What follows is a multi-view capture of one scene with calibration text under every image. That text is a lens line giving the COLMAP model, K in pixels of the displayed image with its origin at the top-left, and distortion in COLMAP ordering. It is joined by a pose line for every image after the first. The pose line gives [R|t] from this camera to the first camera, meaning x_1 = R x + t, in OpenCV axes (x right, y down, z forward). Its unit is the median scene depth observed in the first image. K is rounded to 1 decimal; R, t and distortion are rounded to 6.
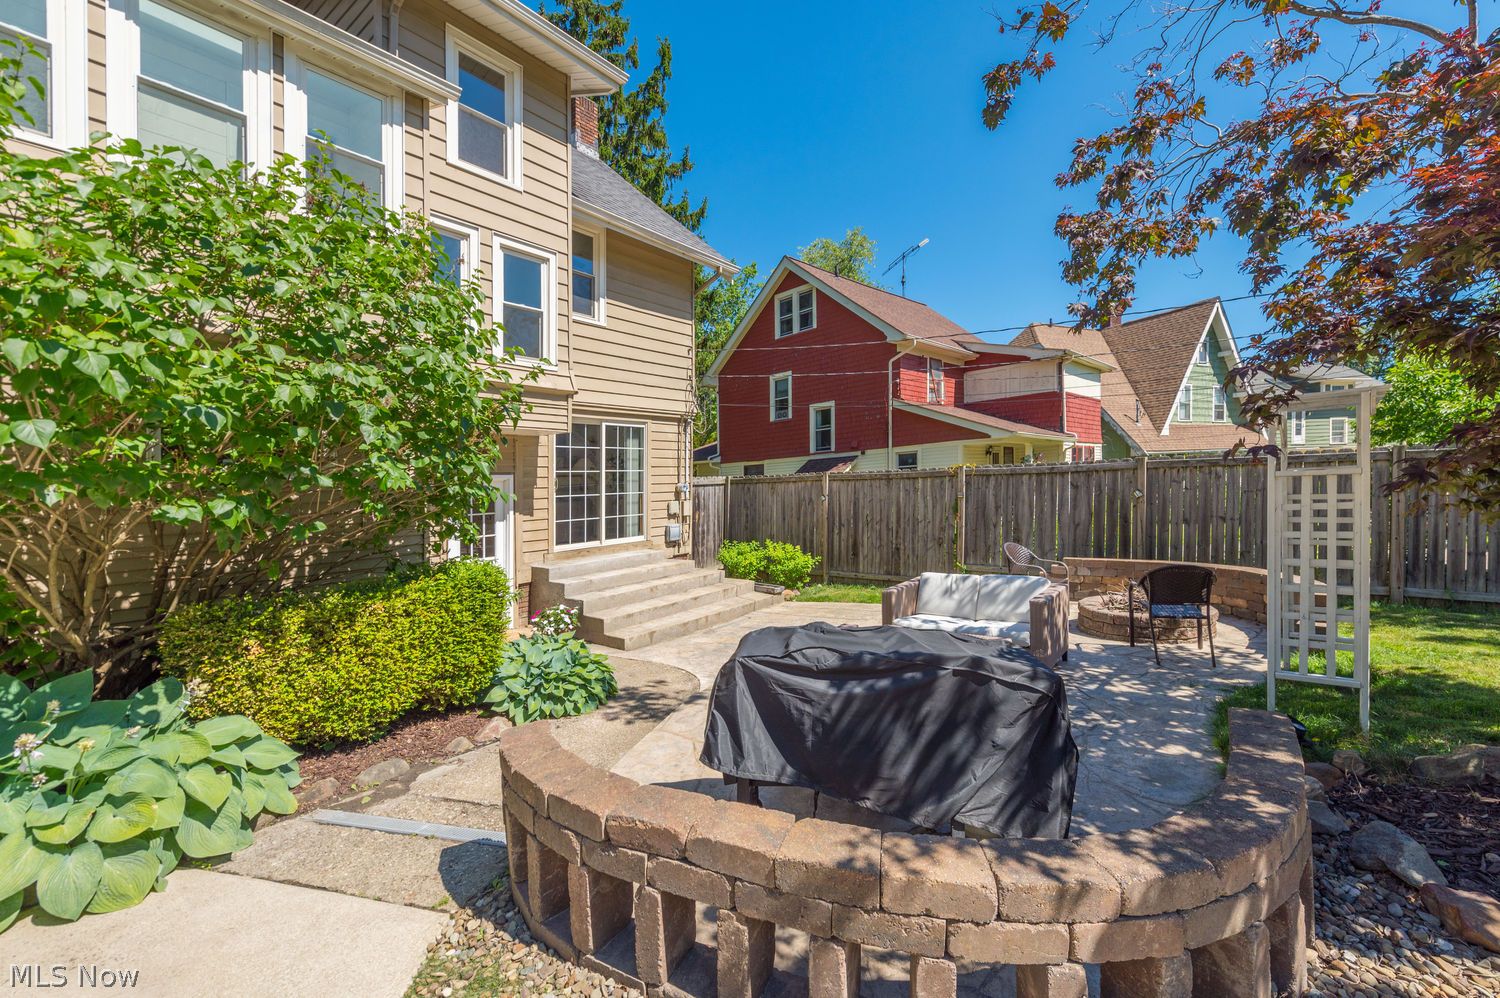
lens RADIAL K [[591.6, 0, 753.9], [0, 591.6, 477.8], [0, 0, 1]] dist [0.006134, -0.000723]
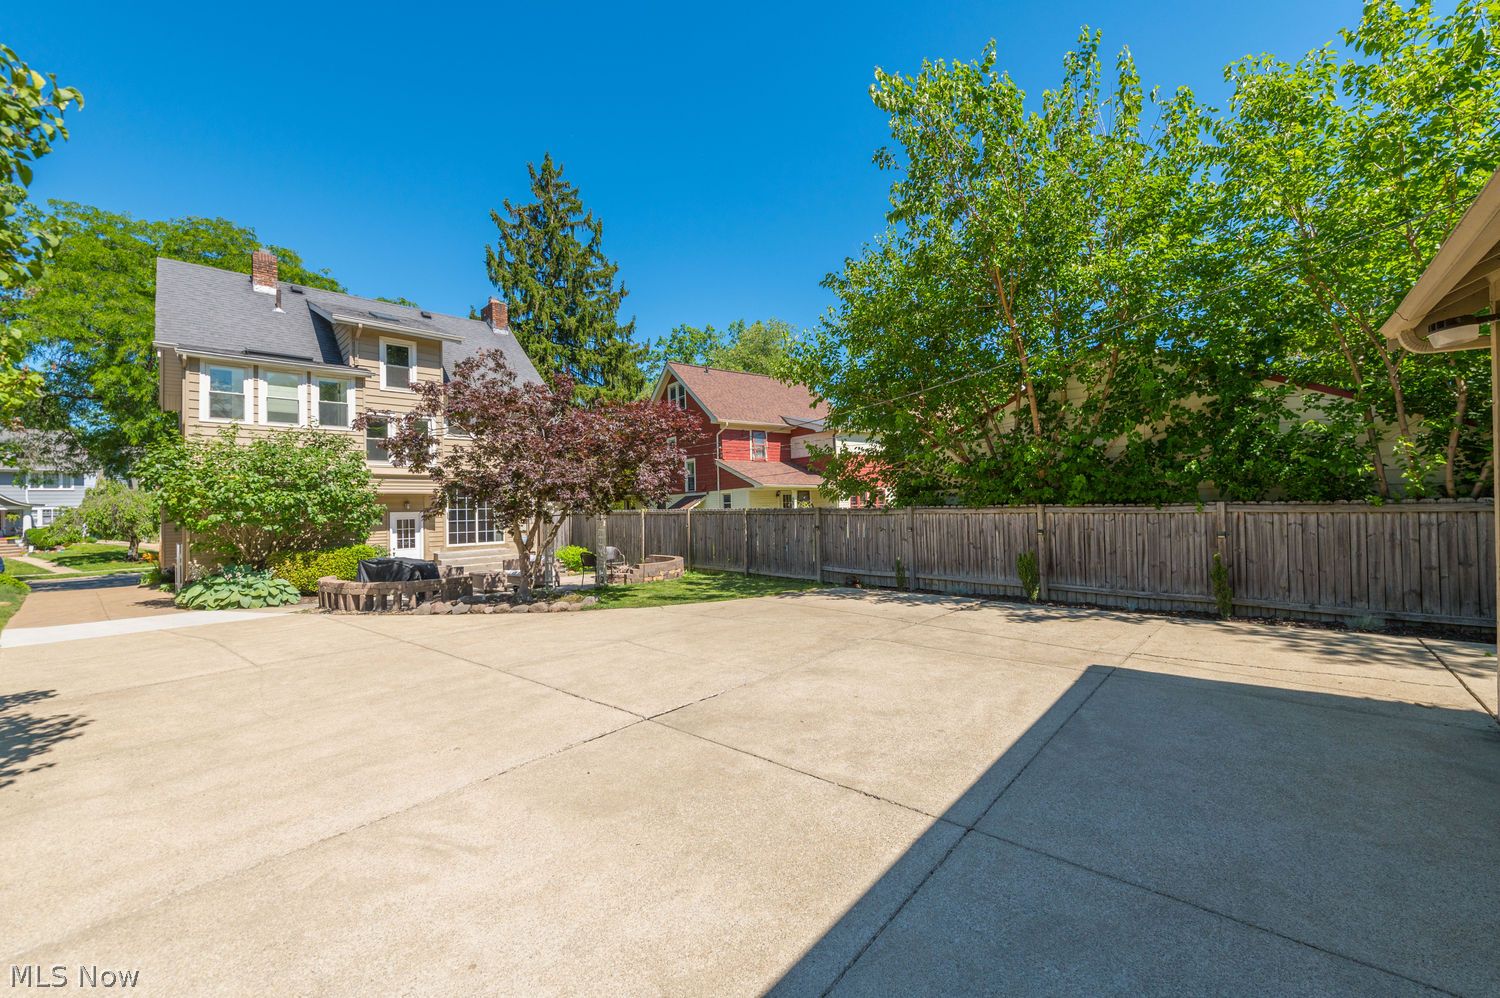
lens RADIAL K [[566.2, 0, 749.2], [0, 566.2, 503.9], [0, 0, 1]] dist [0.002843, 0.000223]
pose [[0.987608, 0.015713, -0.156154, 1.760722], [-0.013768, 0.999814, 0.013534, -0.123819], [0.156338, -0.011216, 0.987640, -1.422513]]
